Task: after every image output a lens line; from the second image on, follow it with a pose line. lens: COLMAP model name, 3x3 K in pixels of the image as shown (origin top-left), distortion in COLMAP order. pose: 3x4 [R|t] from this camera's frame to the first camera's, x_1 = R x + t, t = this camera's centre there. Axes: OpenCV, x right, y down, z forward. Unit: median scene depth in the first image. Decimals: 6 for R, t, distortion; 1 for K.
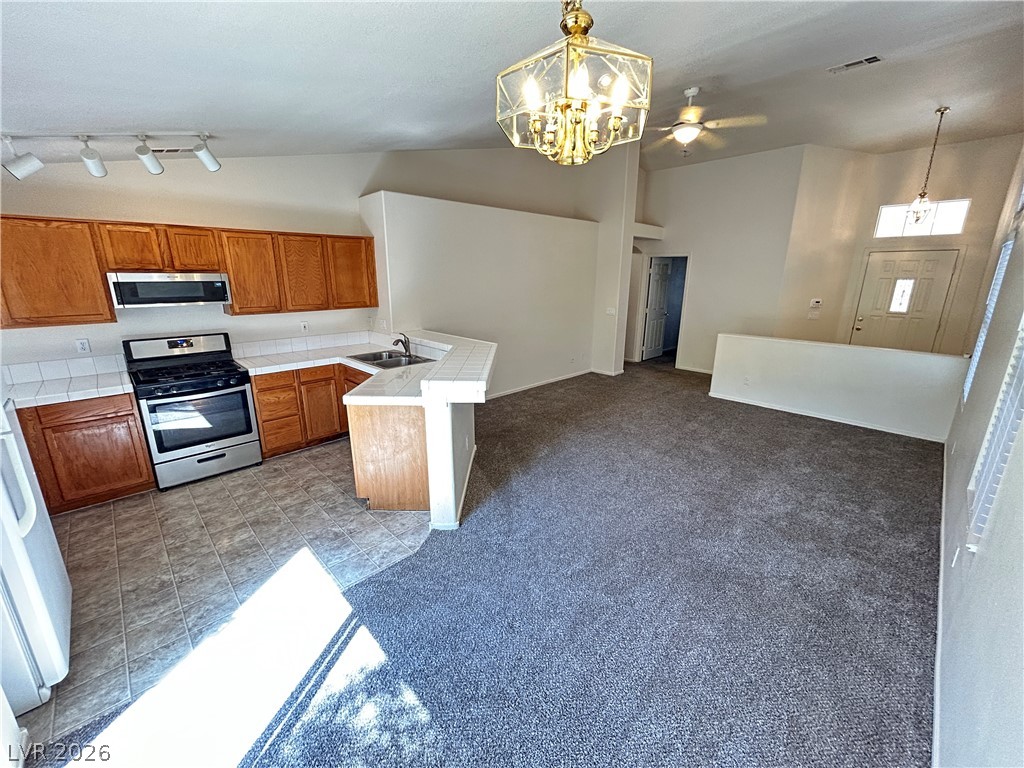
lens RADIAL K [[414.6, 0, 514.2], [0, 414.6, 383.5], [0, 0, 1]] dist [-0.003355, 0.001545]
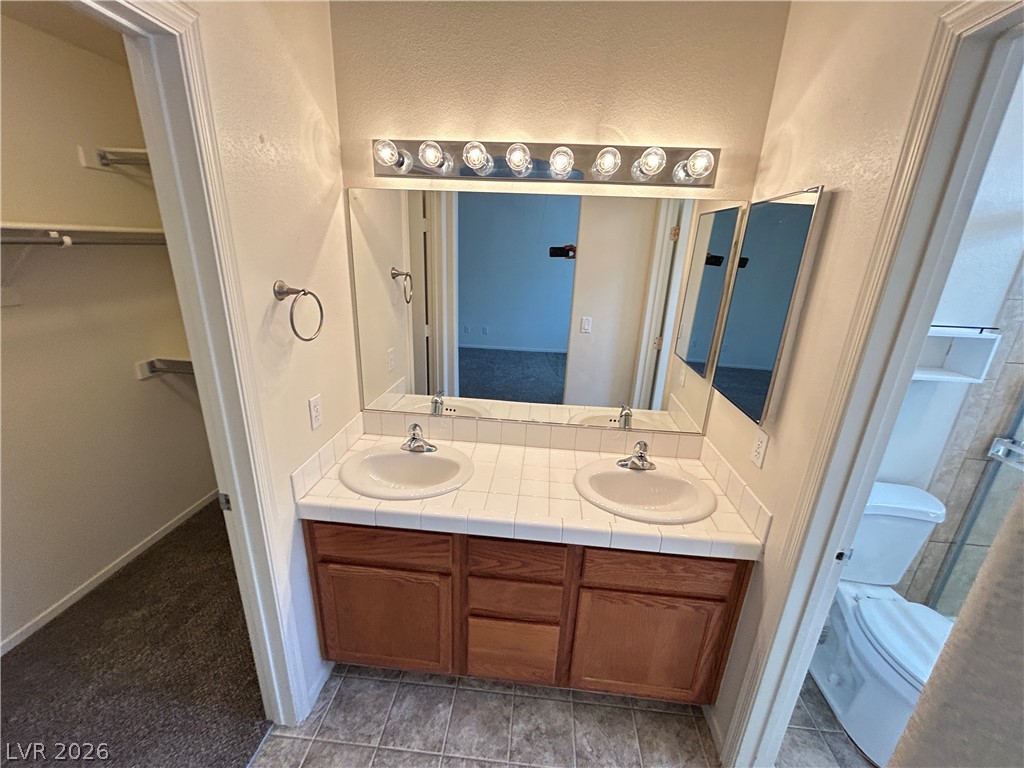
lens RADIAL K [[414.6, 0, 506.9], [0, 414.6, 383.4], [0, 0, 1]] dist [-0.003355, 0.001545]
pose [[0.648869, 0.256157, -0.716486, -0.317018], [-0.231537, 0.963447, 0.134763, -0.160118], [0.724817, 0.078450, 0.684460, 0.689411]]
